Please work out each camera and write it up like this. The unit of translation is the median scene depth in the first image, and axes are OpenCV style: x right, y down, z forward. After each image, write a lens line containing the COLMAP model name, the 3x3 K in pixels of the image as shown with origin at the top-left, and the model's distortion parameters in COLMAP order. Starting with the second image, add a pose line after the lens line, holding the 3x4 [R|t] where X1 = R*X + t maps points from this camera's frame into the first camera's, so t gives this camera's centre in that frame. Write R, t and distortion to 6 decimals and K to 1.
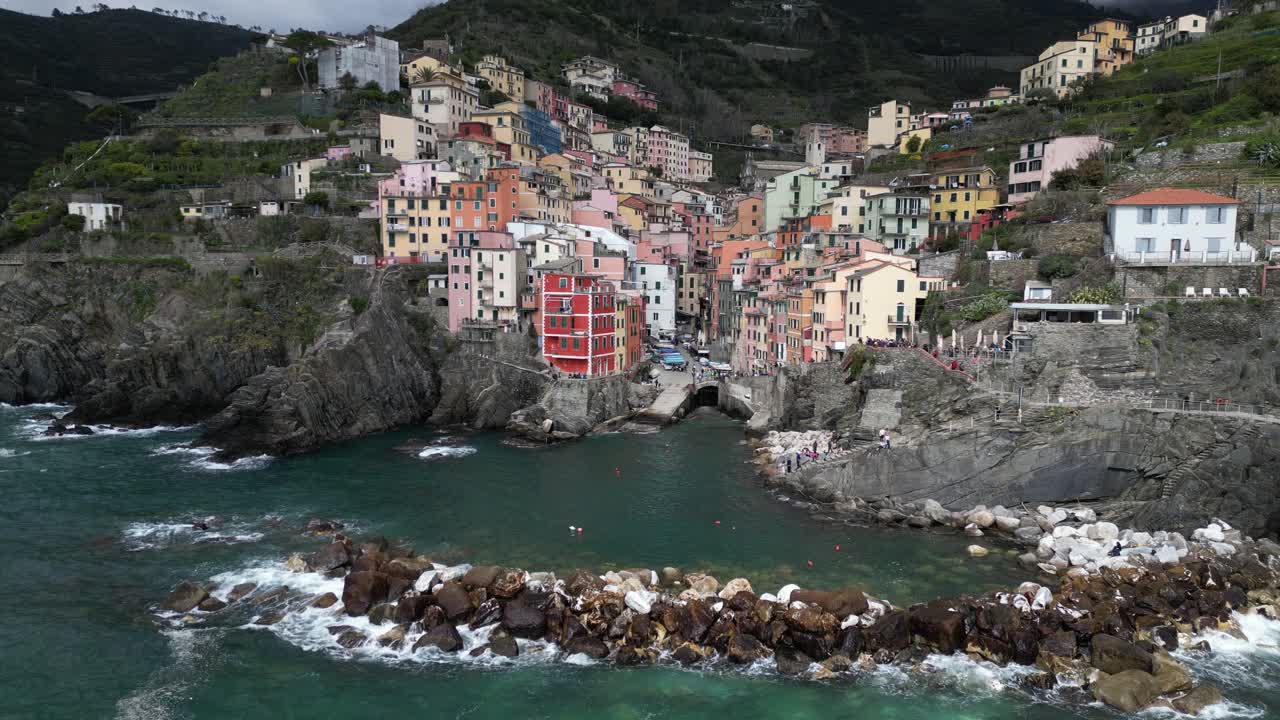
lens RADIAL K [[954.4, 0, 640.0], [0, 954.4, 360.0], [0, 0, 1]] dist [0.092252, -0.078882]
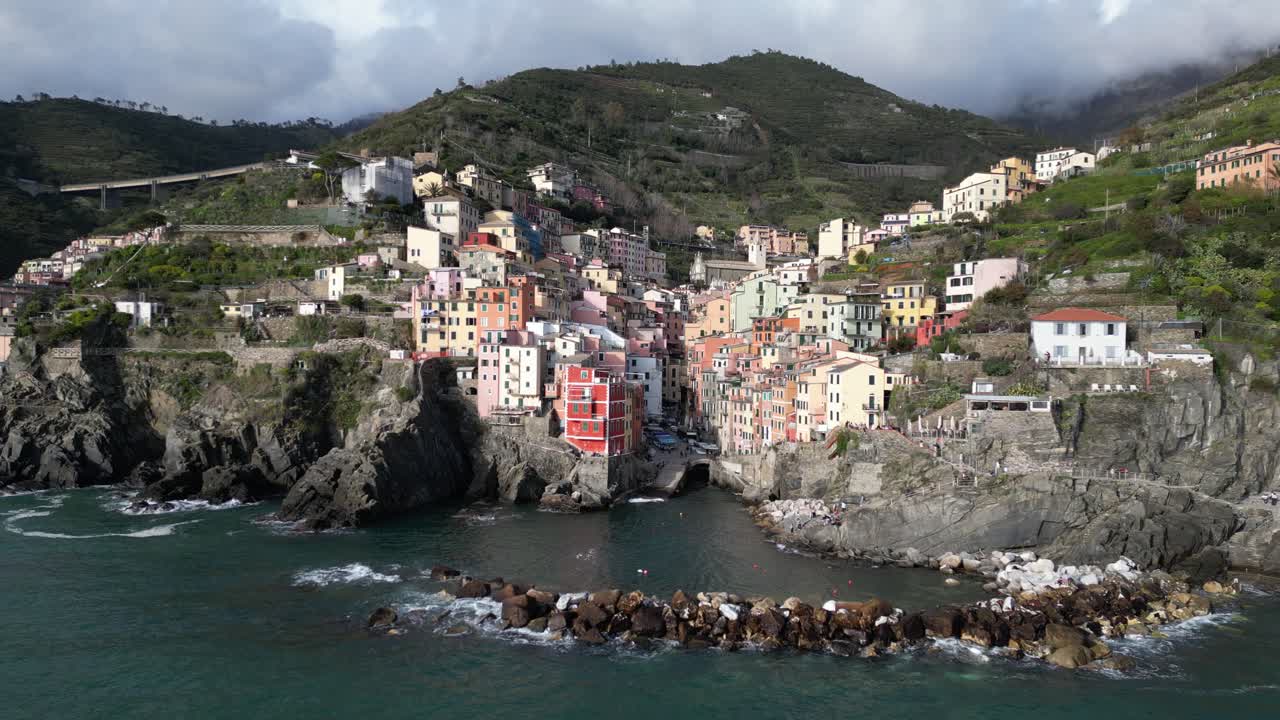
lens RADIAL K [[954.4, 0, 640.0], [0, 954.4, 360.0], [0, 0, 1]] dist [0.092252, -0.078882]
pose [[0.996899, 0.004124, 0.078580, -0.091883], [0.002842, 0.996088, -0.088320, 0.004331], [-0.078636, 0.088269, 0.992988, -0.155168]]
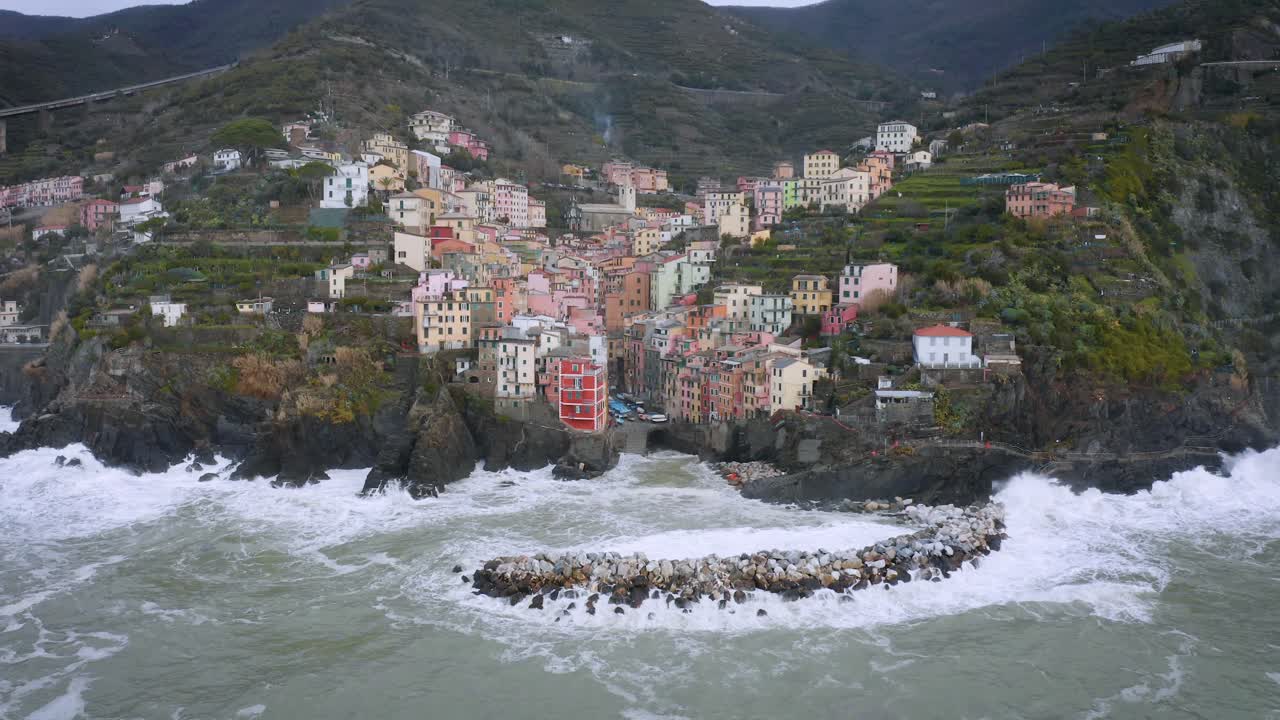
lens RADIAL K [[1050.6, 0, 640.0], [0, 1050.6, 360.0], [0, 0, 1]] dist [-0.189268, 0.001110]
pose [[0.962147, -0.032480, 0.270589, -0.369010], [0.029580, 0.999453, 0.014793, -0.099951], [-0.270921, -0.006229, 0.962581, -0.506515]]
